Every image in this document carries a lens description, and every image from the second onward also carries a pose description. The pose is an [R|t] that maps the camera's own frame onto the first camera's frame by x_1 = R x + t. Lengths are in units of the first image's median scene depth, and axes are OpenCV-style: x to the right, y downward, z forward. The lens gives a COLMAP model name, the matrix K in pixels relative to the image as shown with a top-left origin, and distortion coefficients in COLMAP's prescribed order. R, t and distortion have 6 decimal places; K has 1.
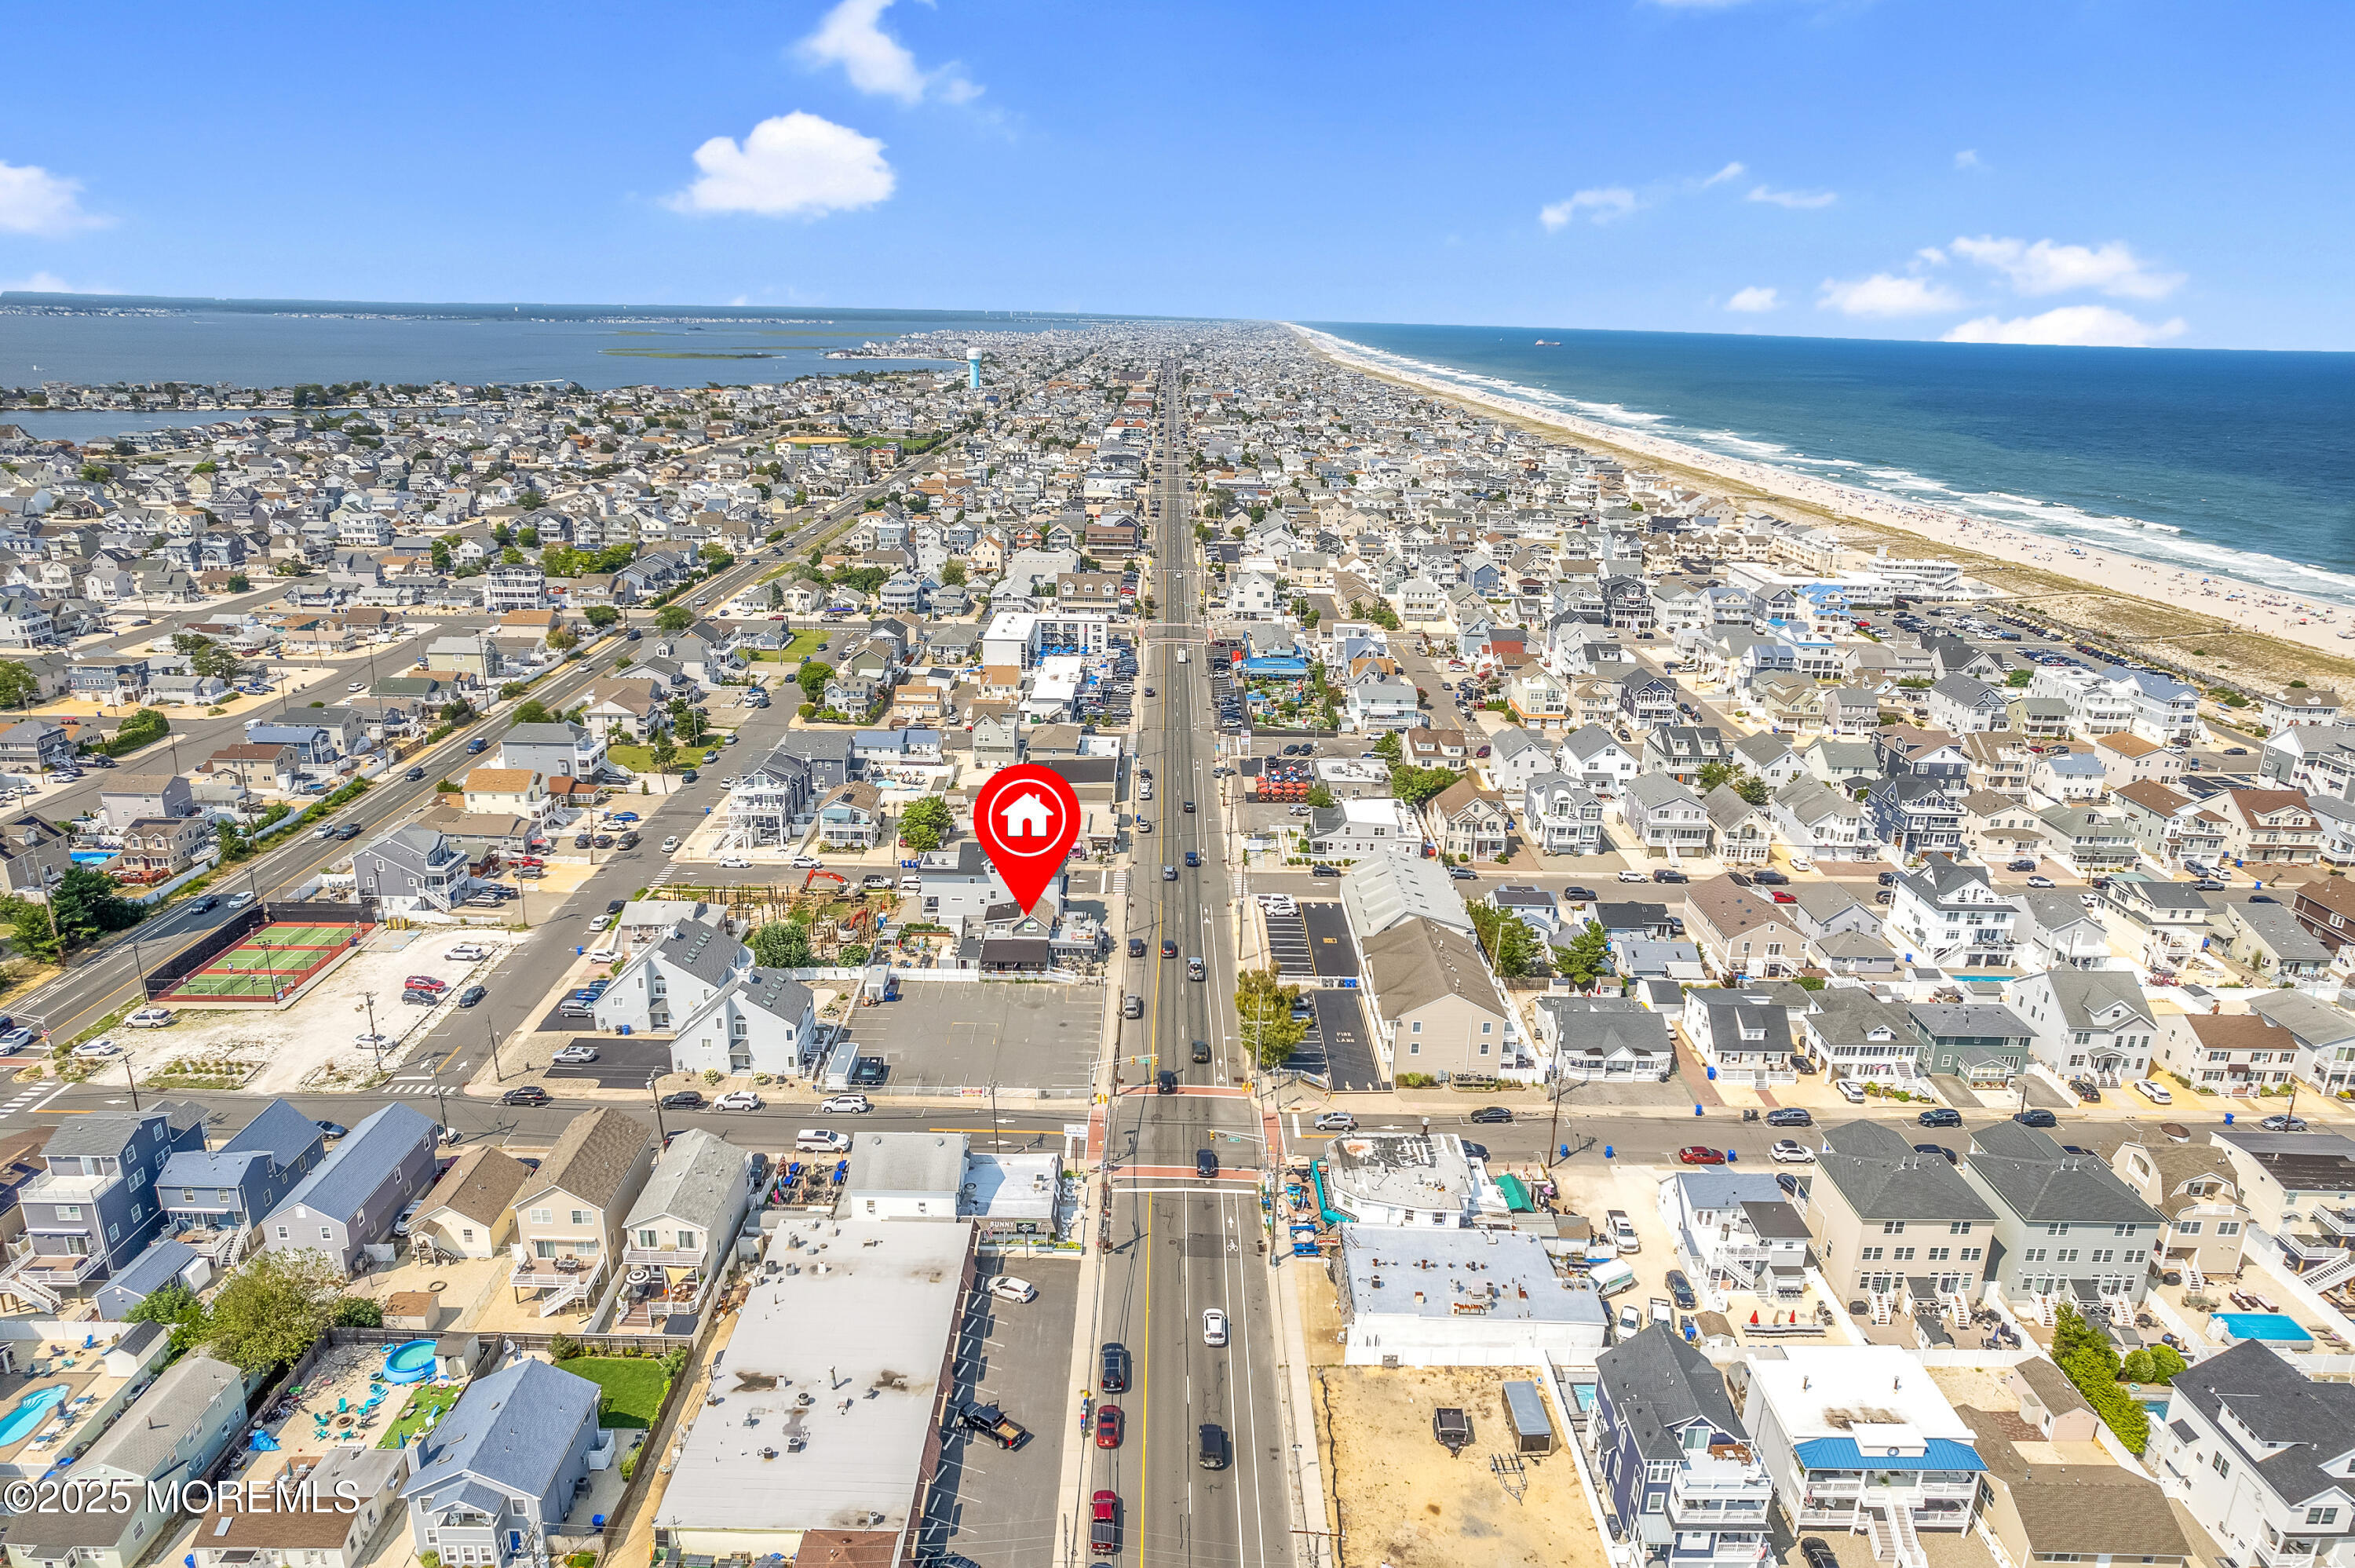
lens RADIAL K [[1498.7, 0, 1179.2], [0, 1498.7, 797.5], [0, 0, 1]] dist [-0.068367, 0.060102]
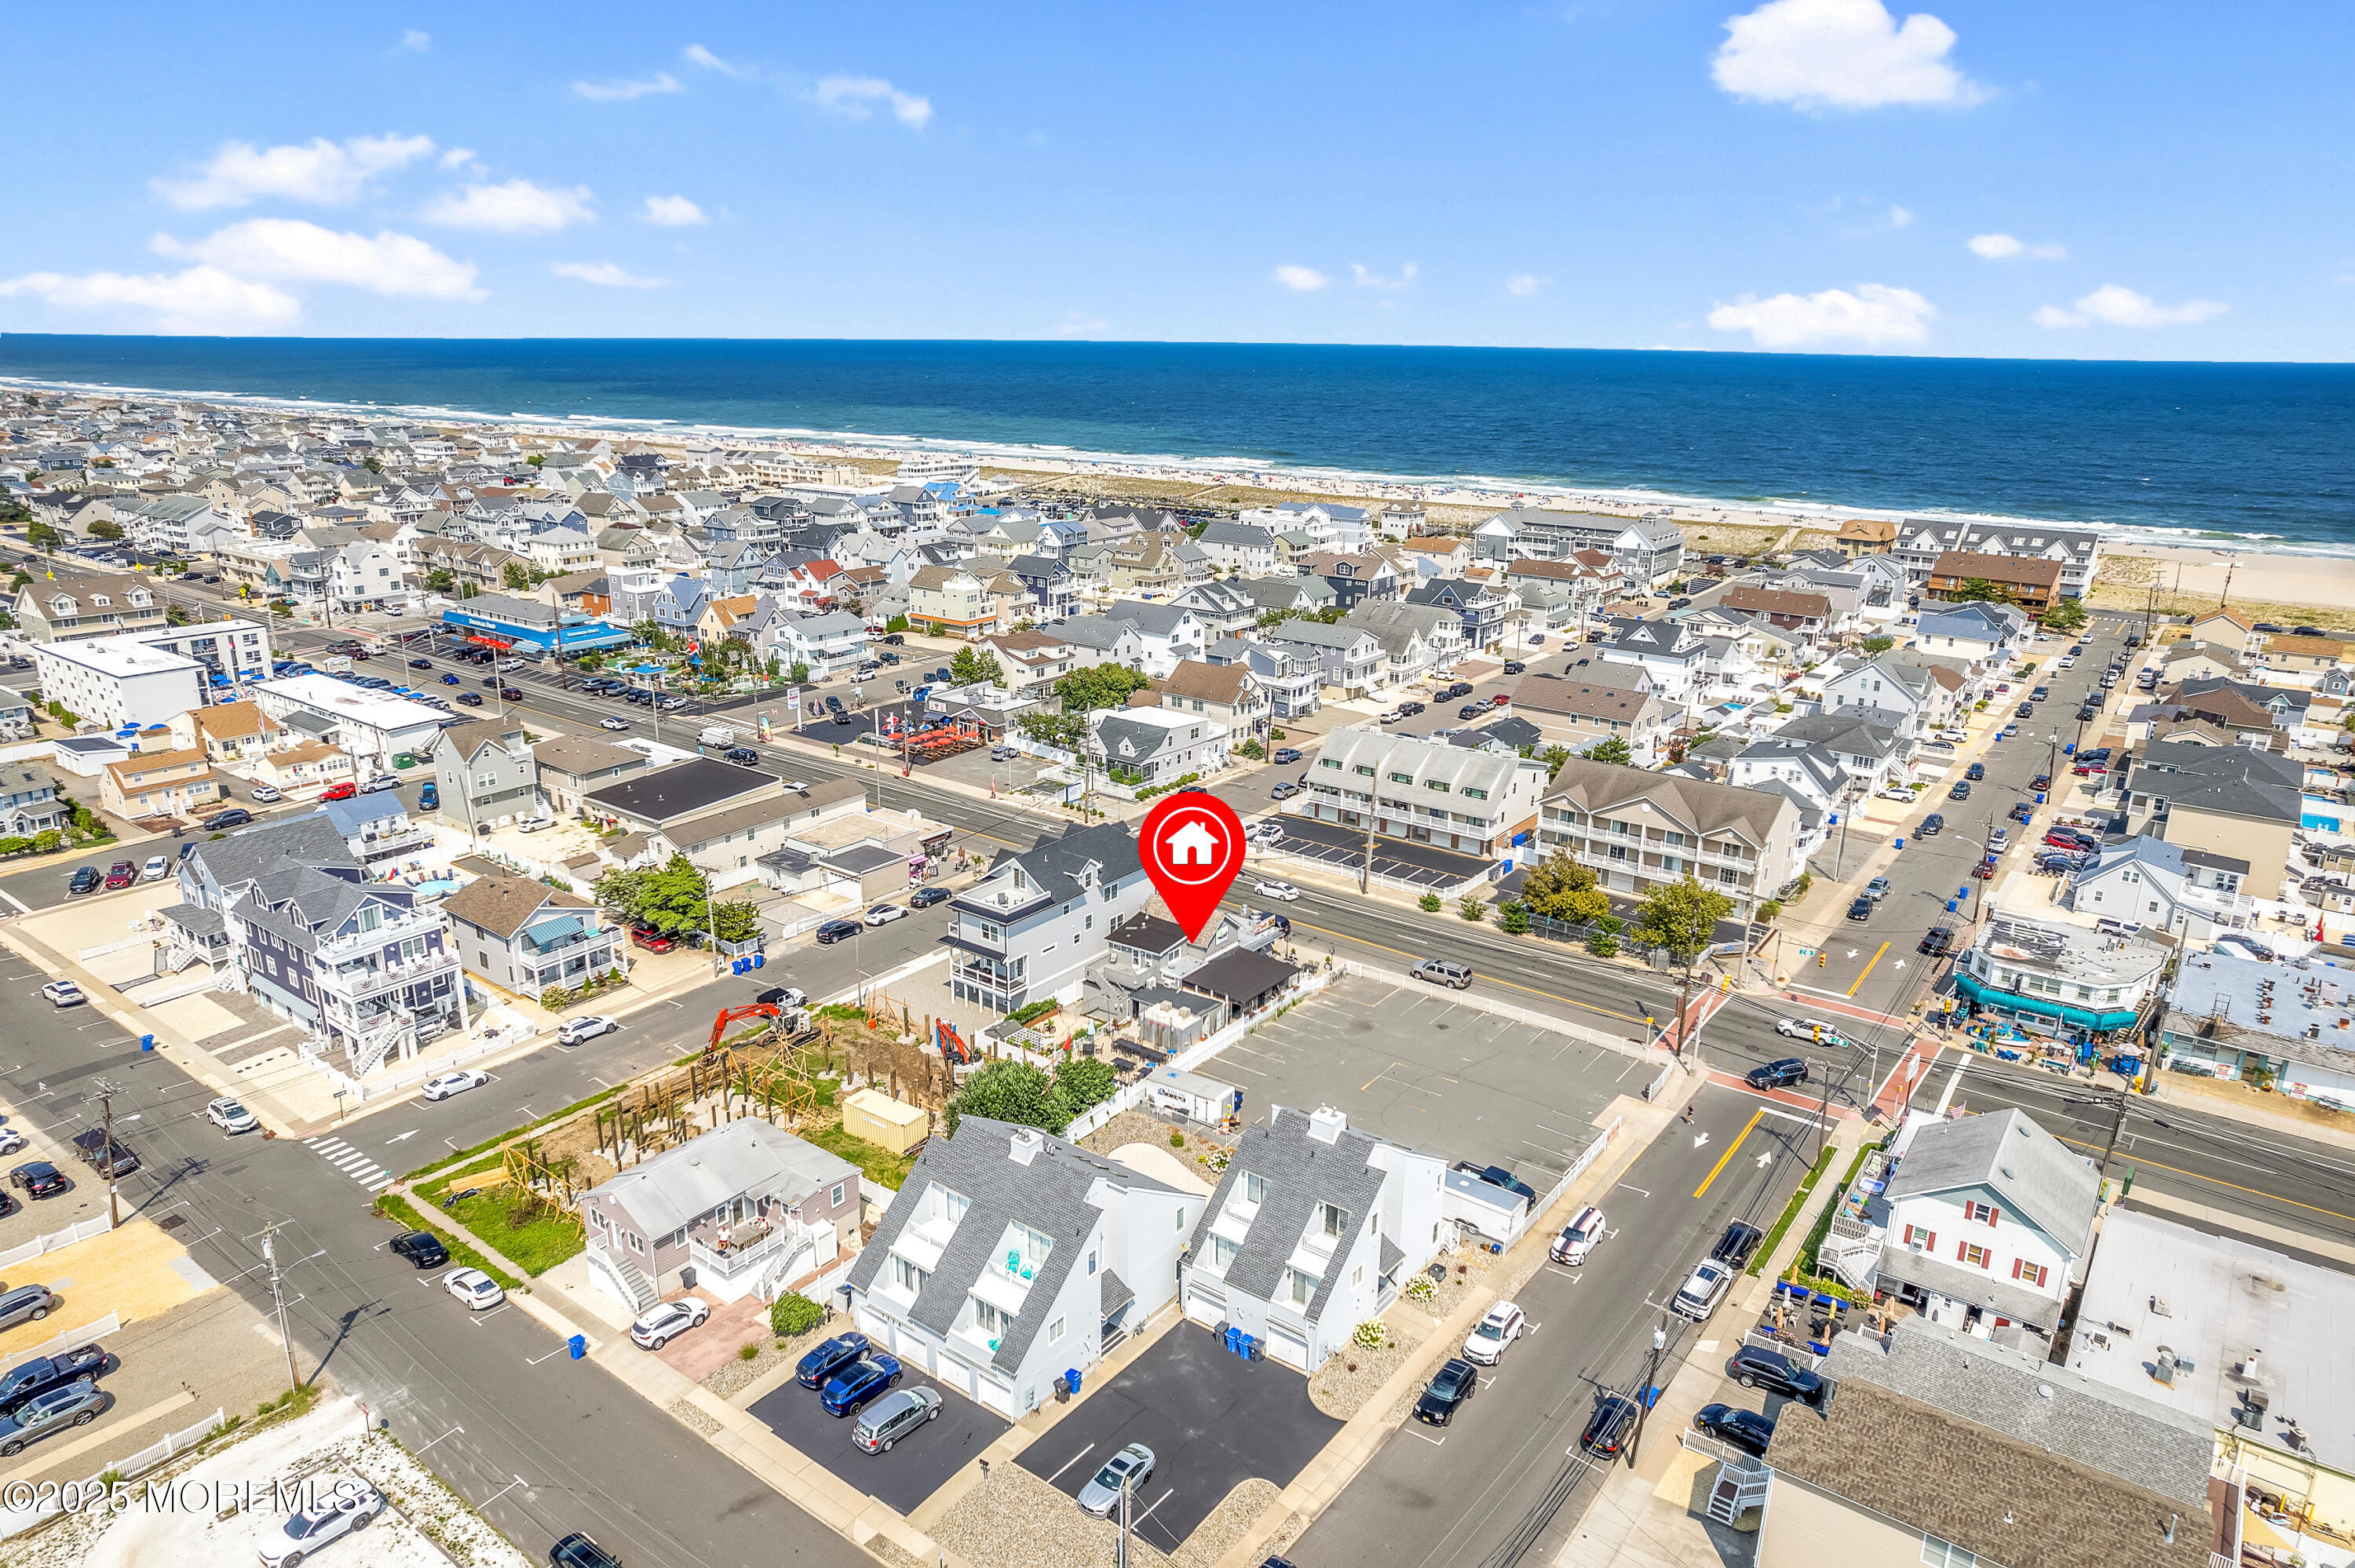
lens RADIAL K [[1498.7, 0, 1179.2], [0, 1498.7, 797.5], [0, 0, 1]] dist [-0.068367, 0.060102]
pose [[0.604416, -0.250456, 0.756276, -0.524263], [0.248869, 0.961148, 0.119407, -0.045378], [-0.756800, 0.116042, 0.643264, 0.546027]]
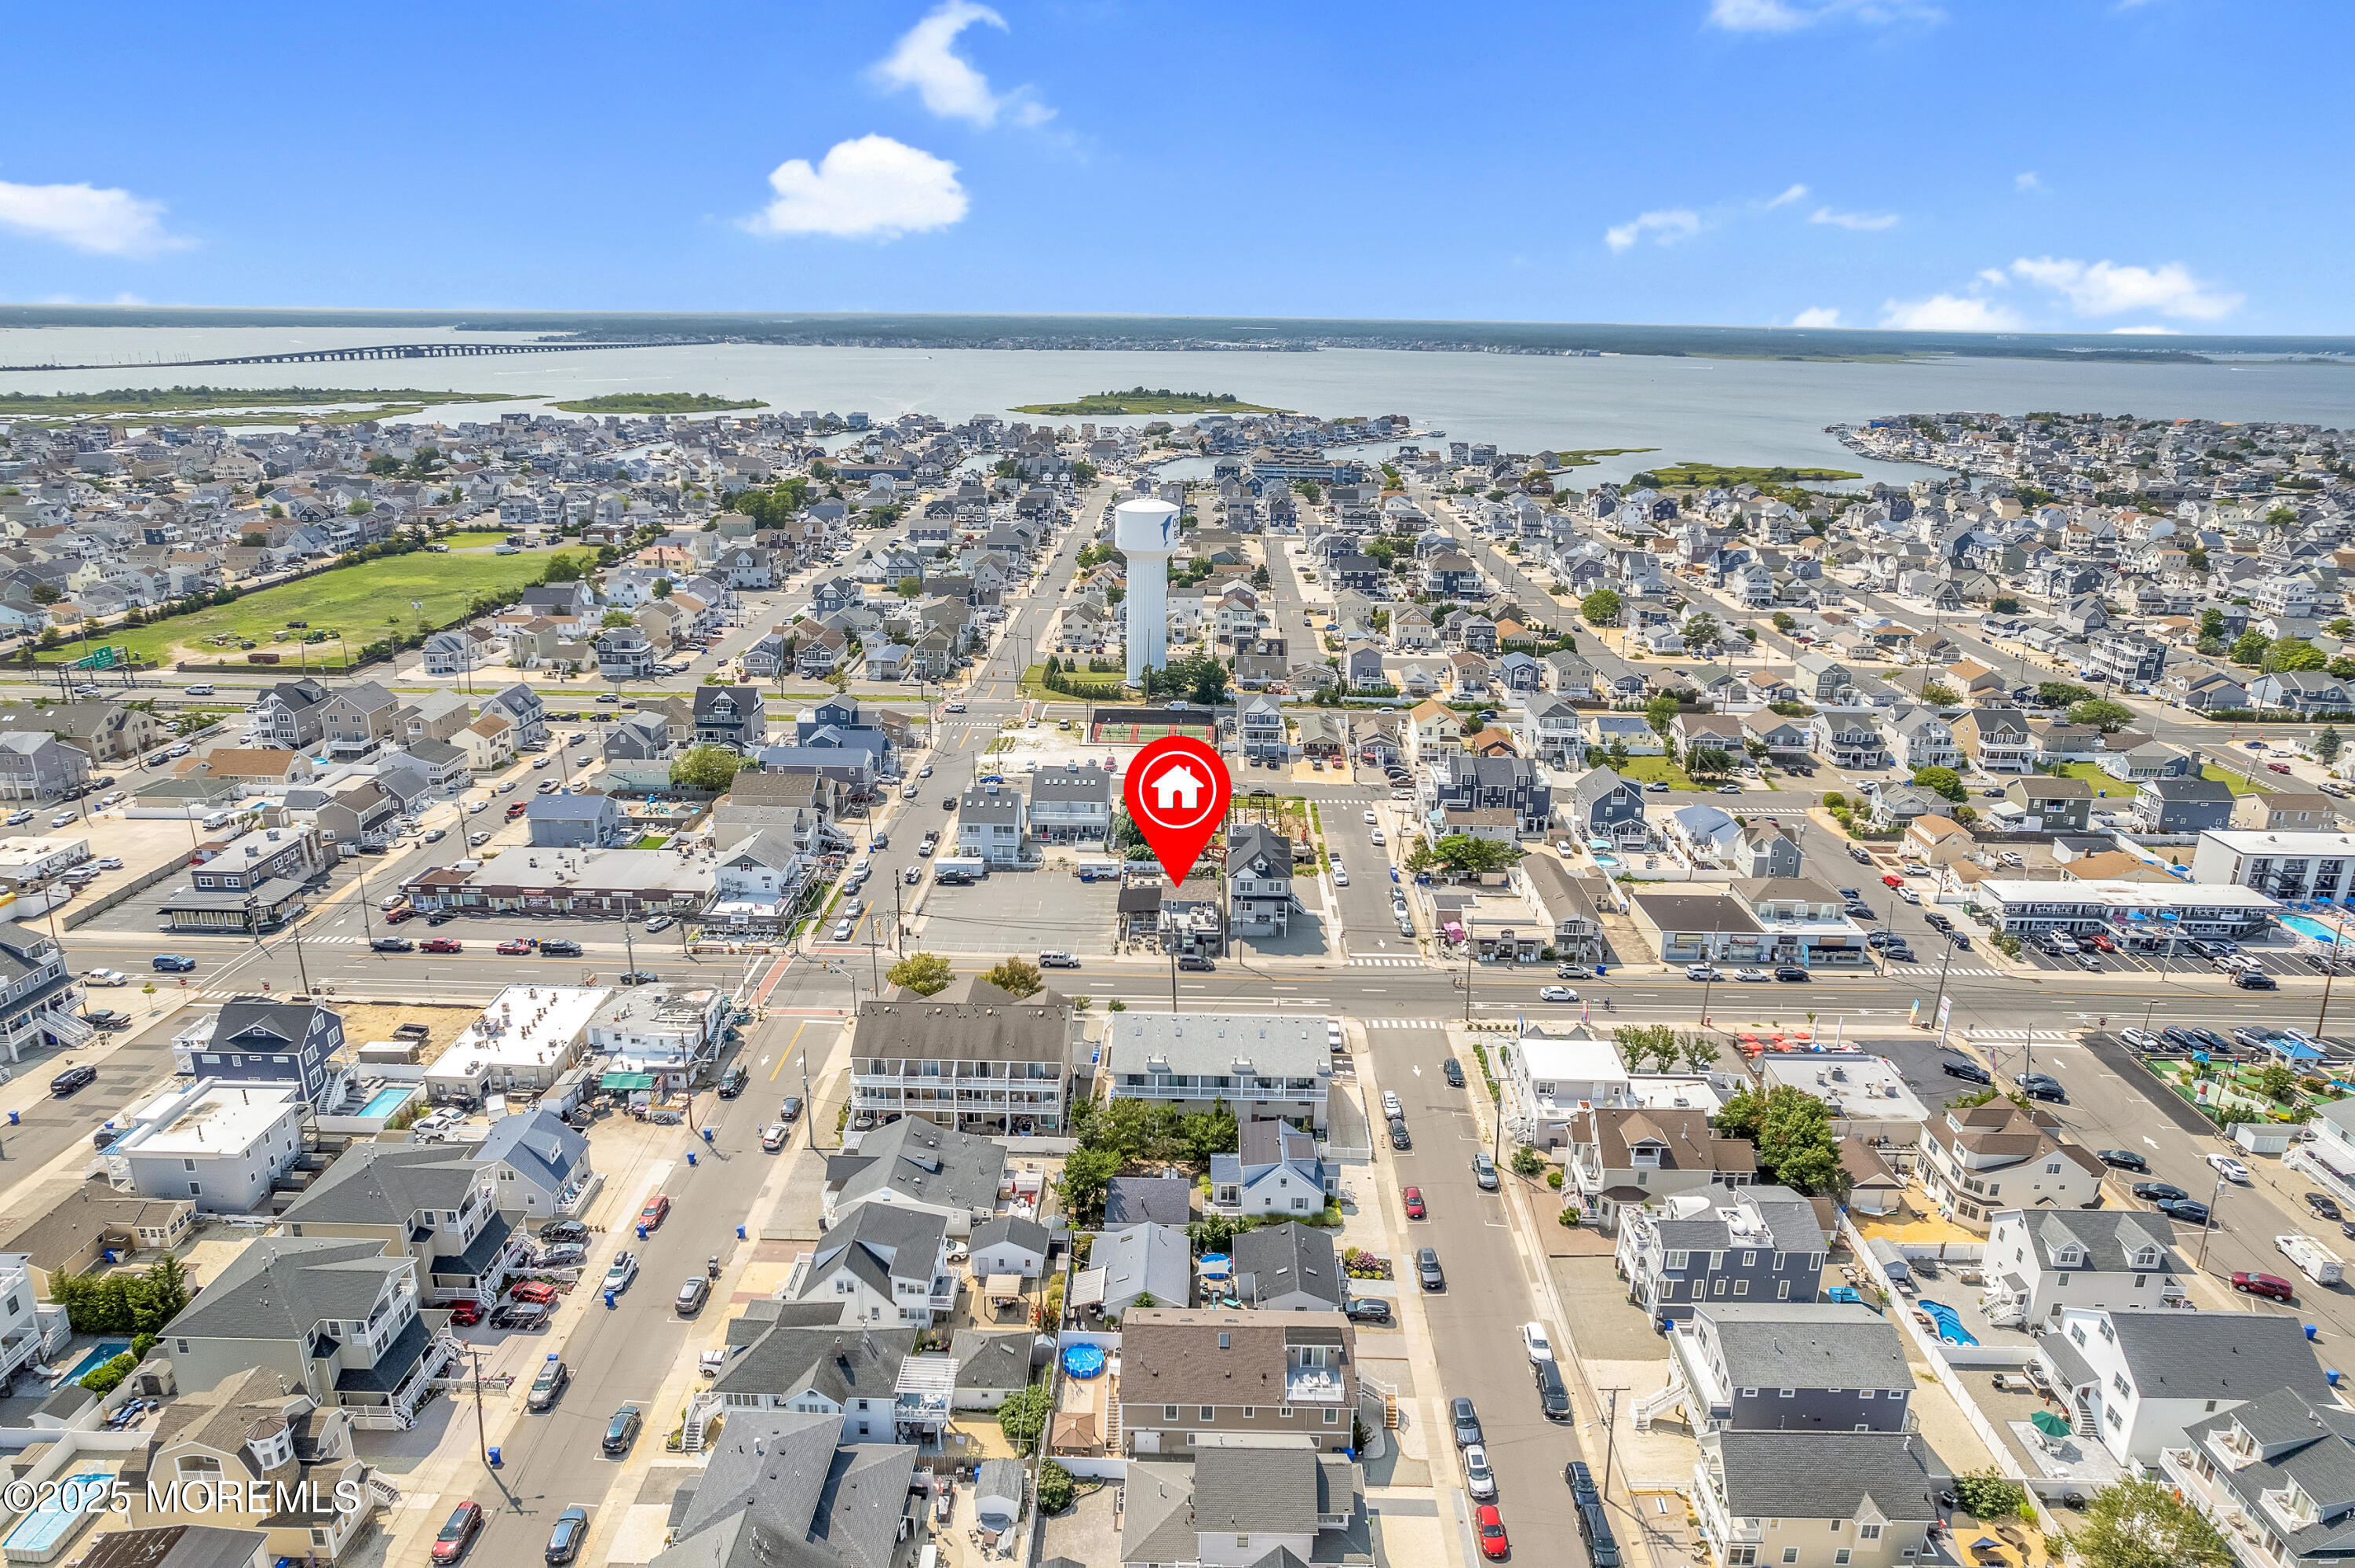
lens RADIAL K [[1498.7, 0, 1179.2], [0, 1498.7, 797.5], [0, 0, 1]] dist [-0.068367, 0.060102]
pose [[-0.023613, 0.289629, -0.956848, 0.821842], [-0.324293, 0.903140, 0.281375, -0.253127], [0.945662, 0.316943, 0.072599, 0.831078]]
